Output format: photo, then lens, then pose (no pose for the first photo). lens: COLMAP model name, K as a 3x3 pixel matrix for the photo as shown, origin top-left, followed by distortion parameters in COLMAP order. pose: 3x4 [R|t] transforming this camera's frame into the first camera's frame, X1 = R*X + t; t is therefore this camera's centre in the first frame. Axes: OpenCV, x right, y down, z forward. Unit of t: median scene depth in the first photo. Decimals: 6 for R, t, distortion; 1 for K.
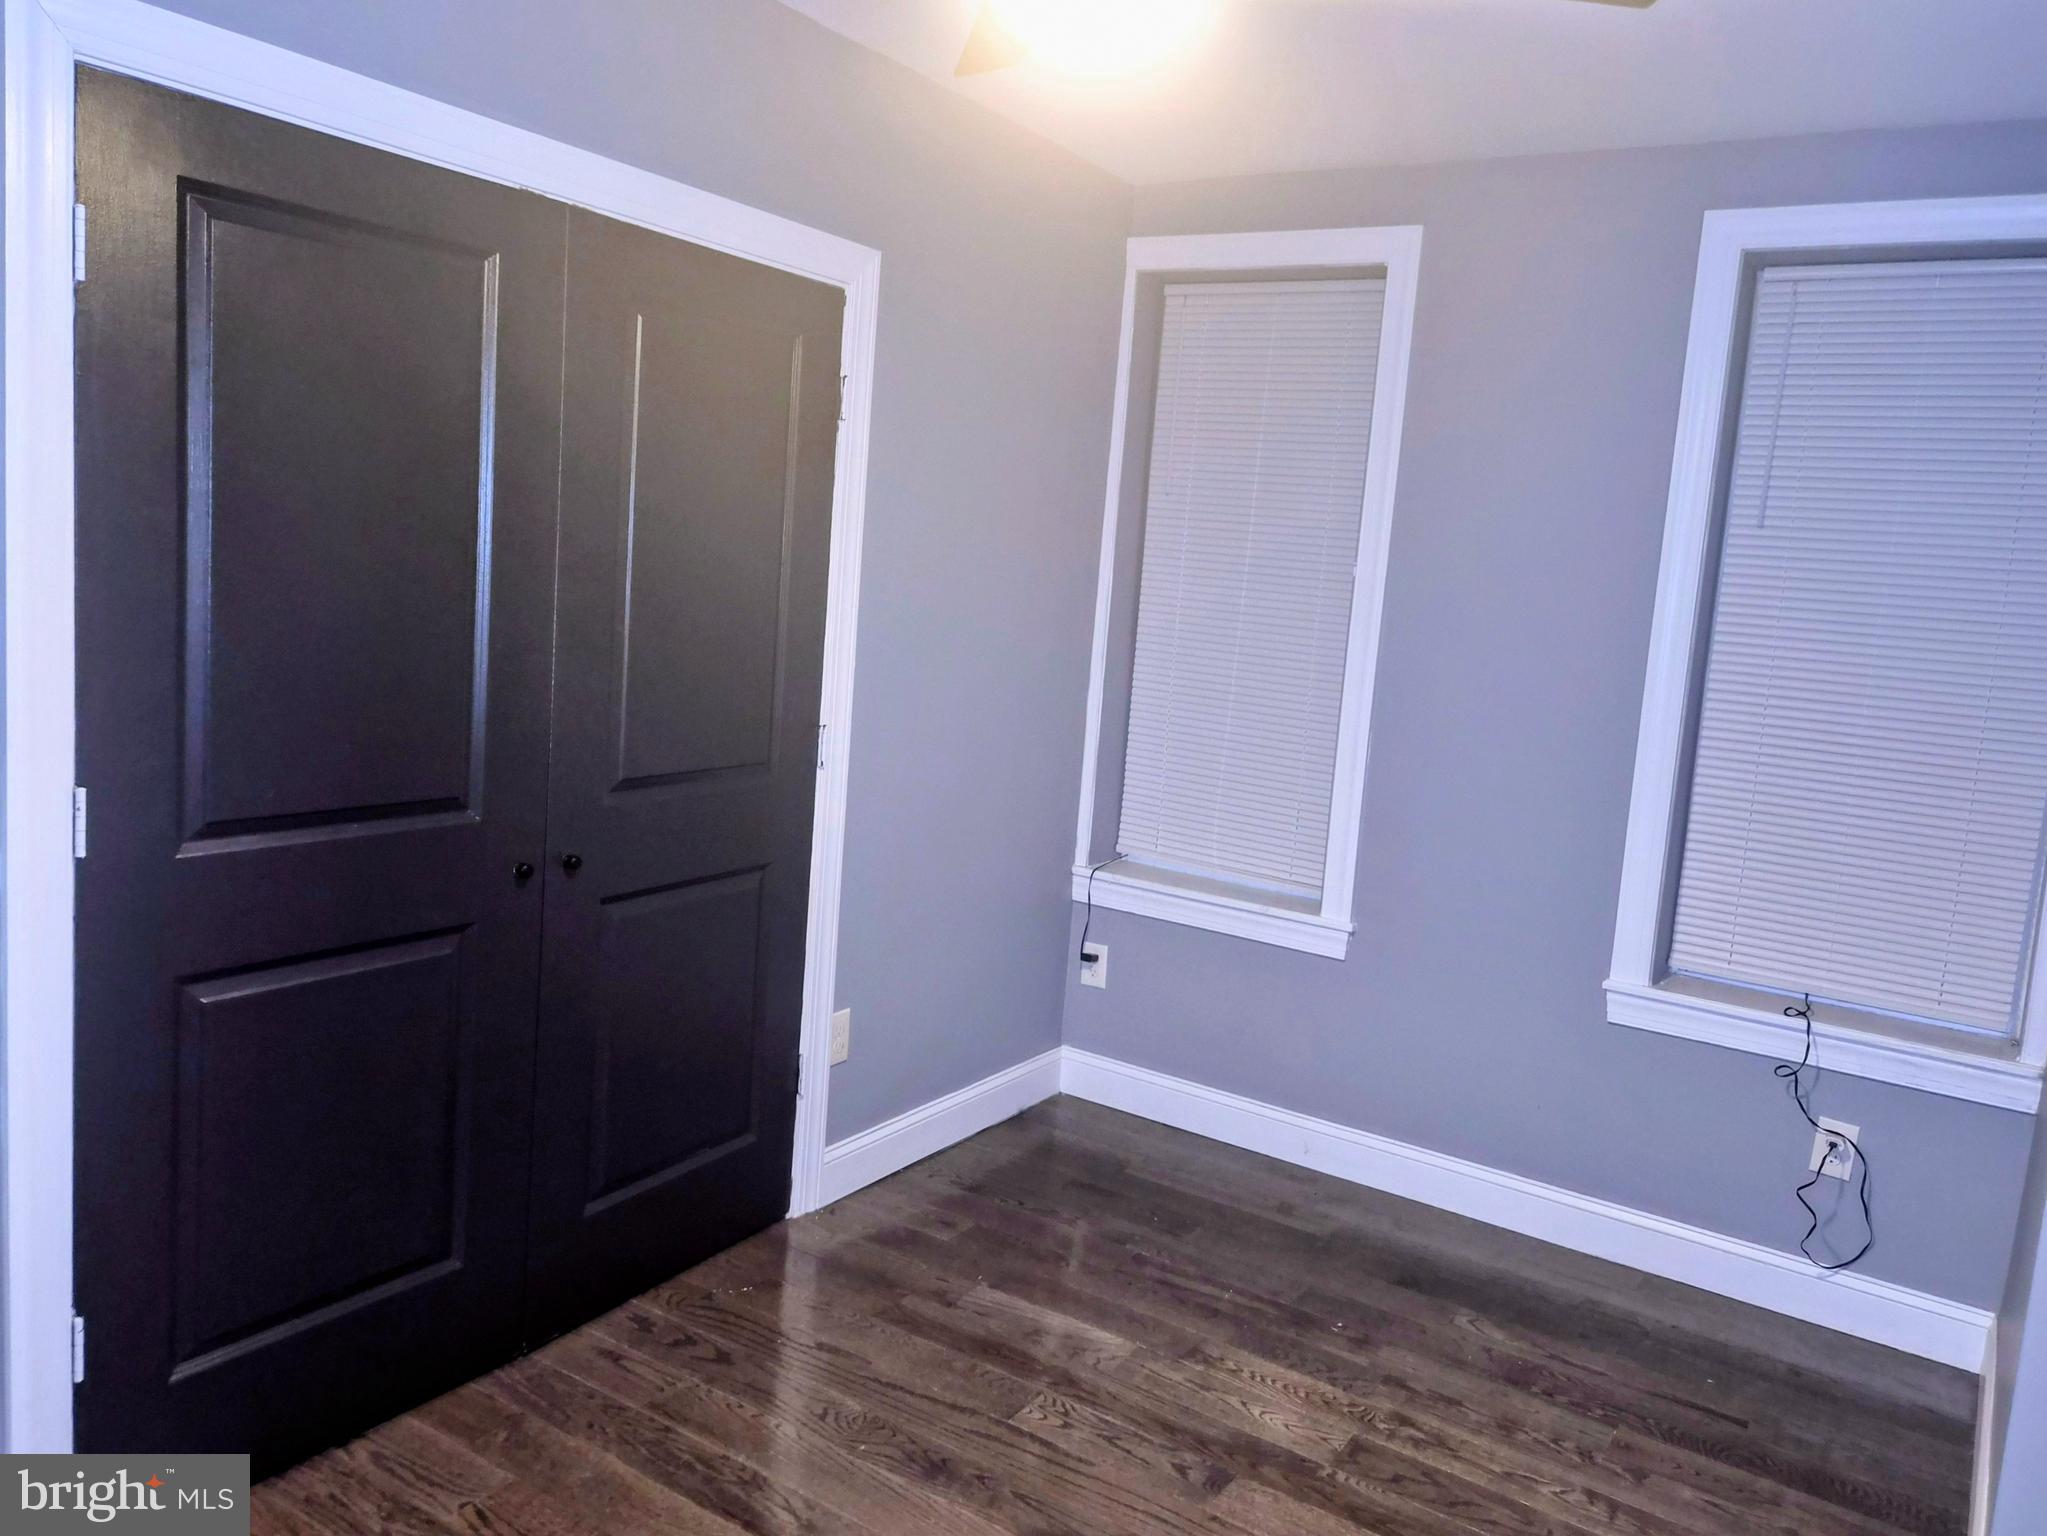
lens RADIAL K [[1525.3, 0, 1023.5], [0, 1525.3, 768.0], [0, 0, 1]] dist [0.065477, -0.101677]
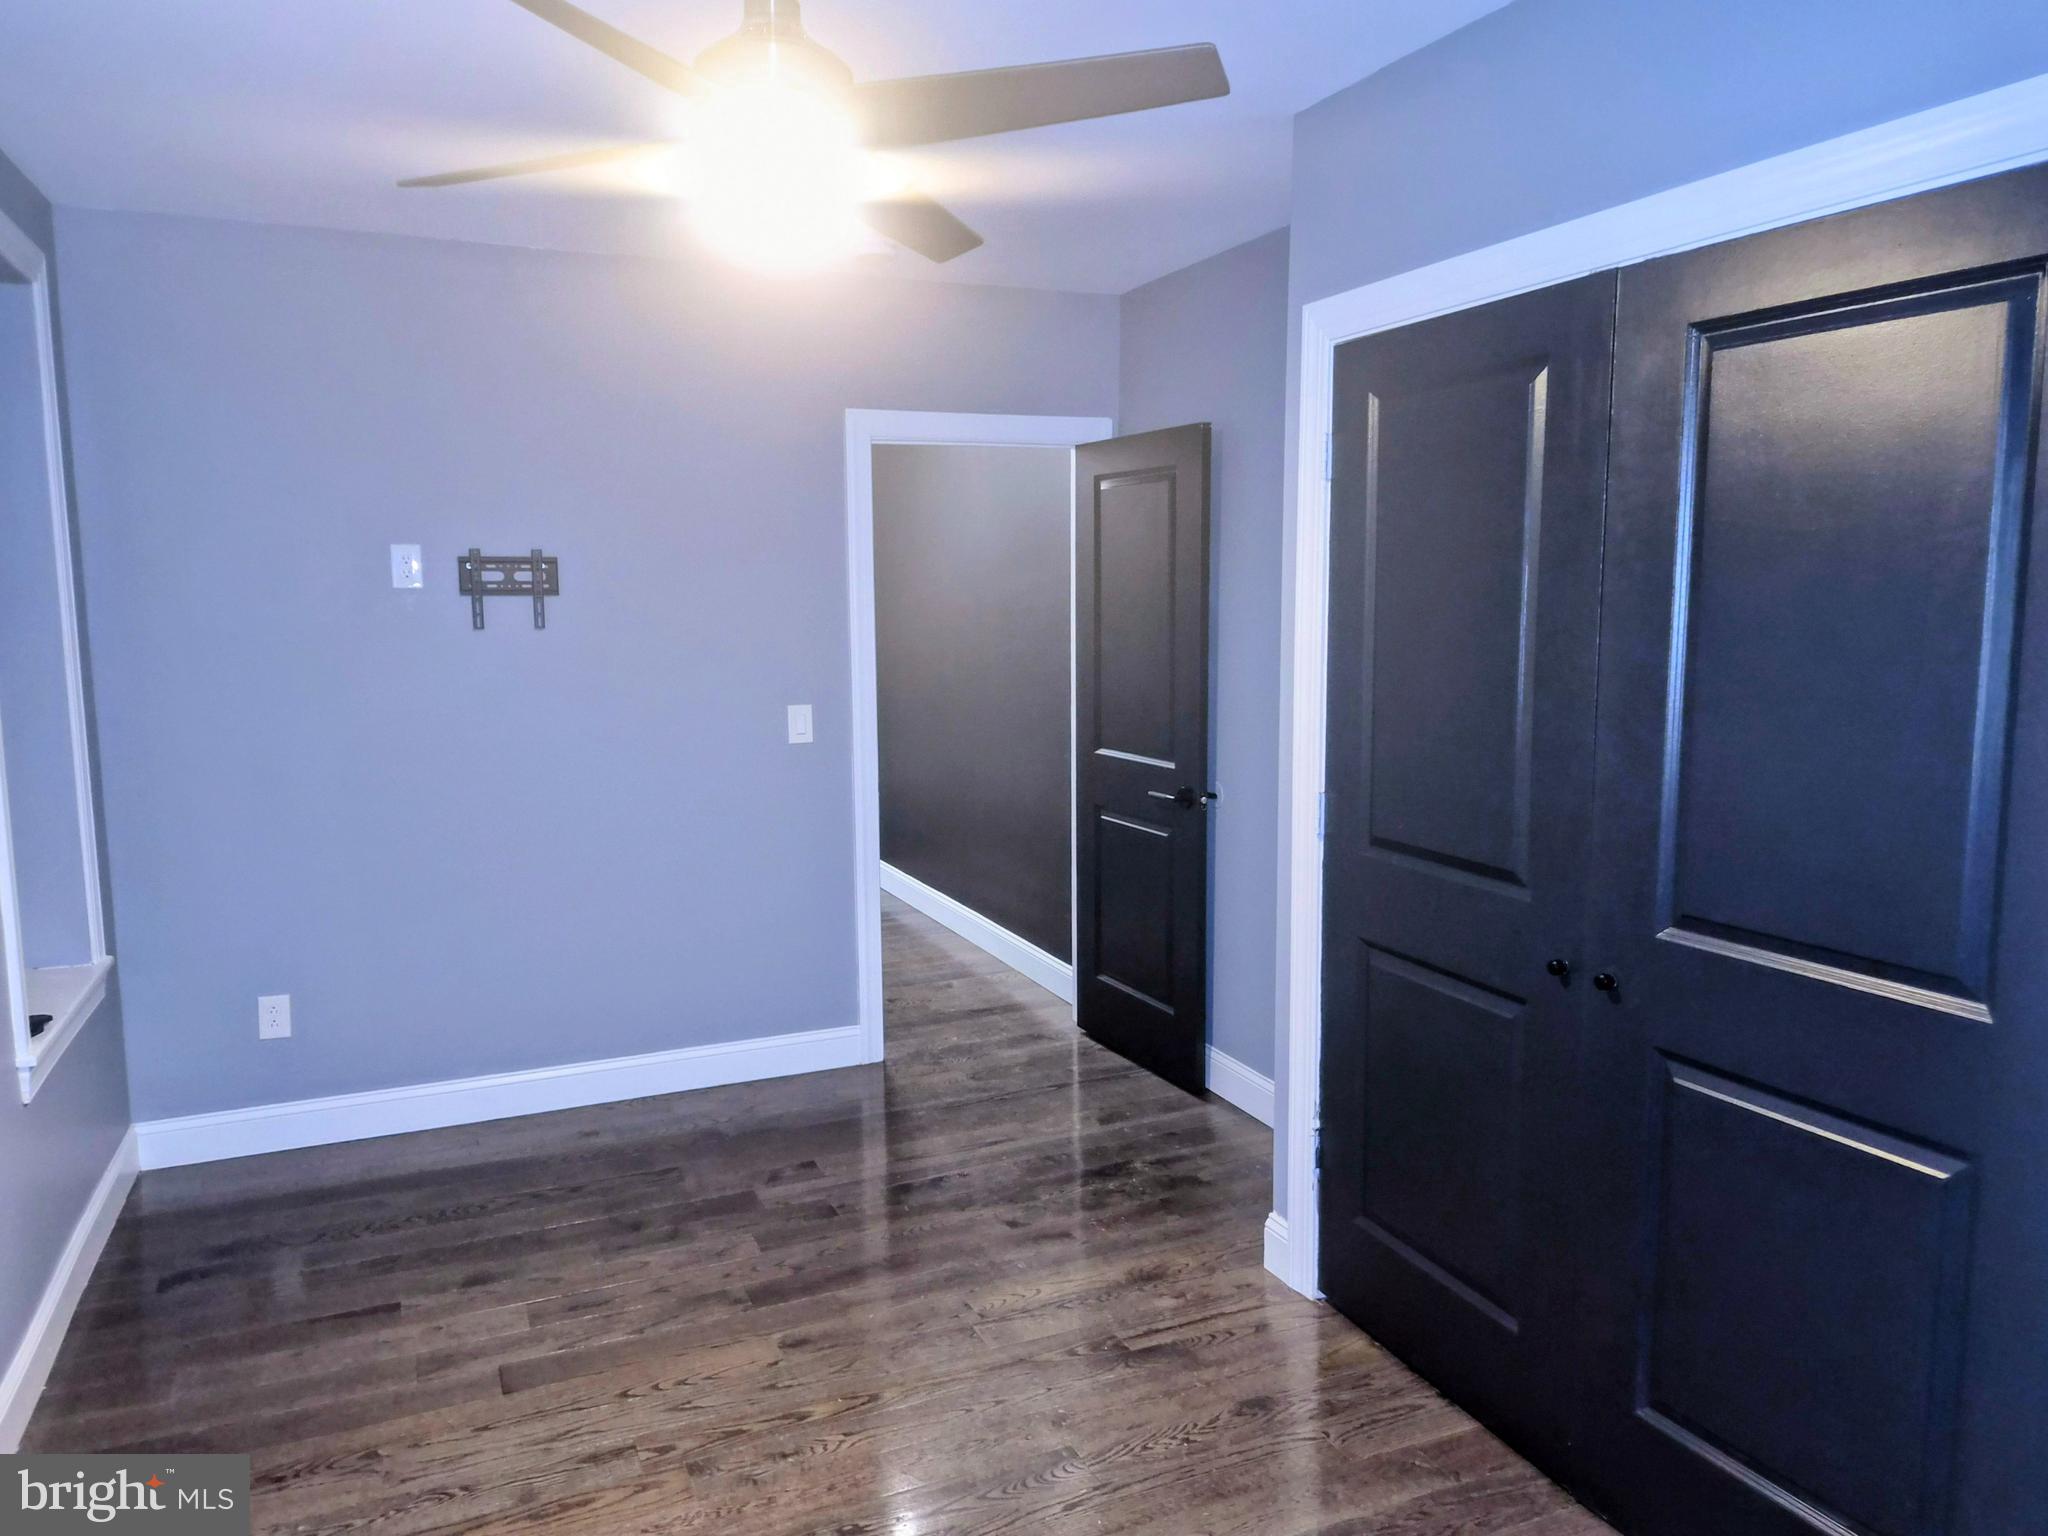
lens RADIAL K [[1379.6, 0, 1010.7], [0, 1379.6, 764.2], [0, 0, 1]] dist [0.064594, -0.063140]
pose [[-0.549419, 0.029926, -0.835011, 0.483079], [-0.151795, 0.979154, 0.134969, -0.101530], [0.821643, 0.200905, -0.533423, 0.930292]]
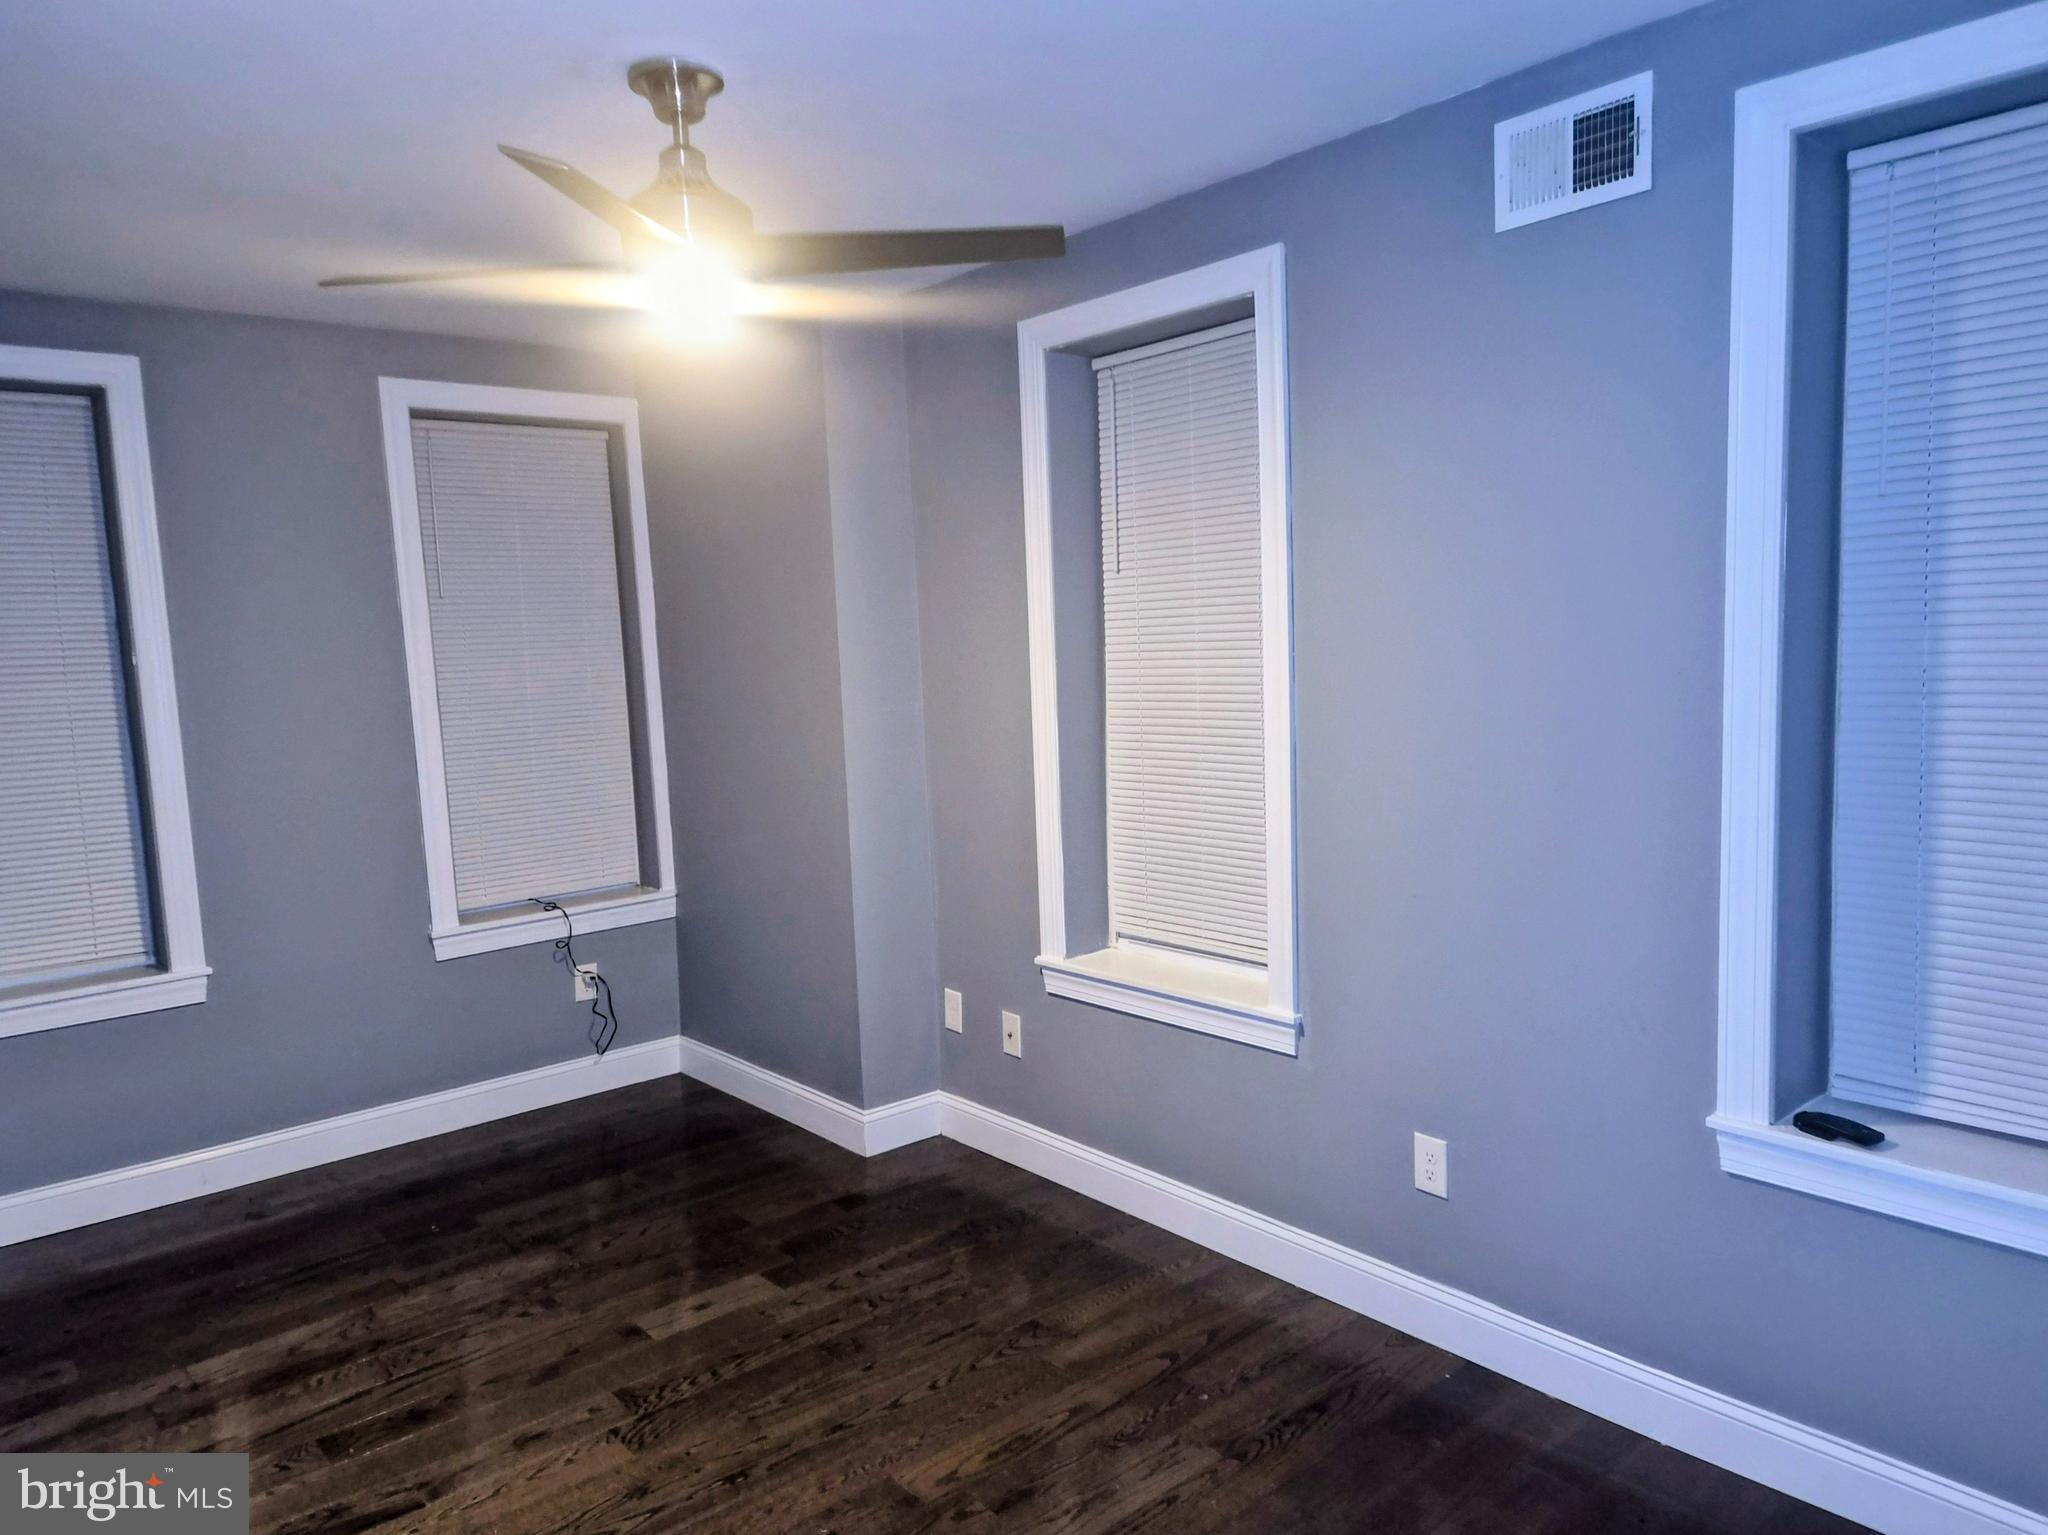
lens RADIAL K [[1415.0, 0, 1024.2], [0, 1415.0, 791.5], [0, 0, 1]] dist [0.062449, -0.061237]
pose [[0.271763, -0.200538, 0.941238, -0.697487], [0.194605, 0.969294, 0.150328, -0.077369], [-0.942483, 0.142316, 0.302444, 0.106192]]
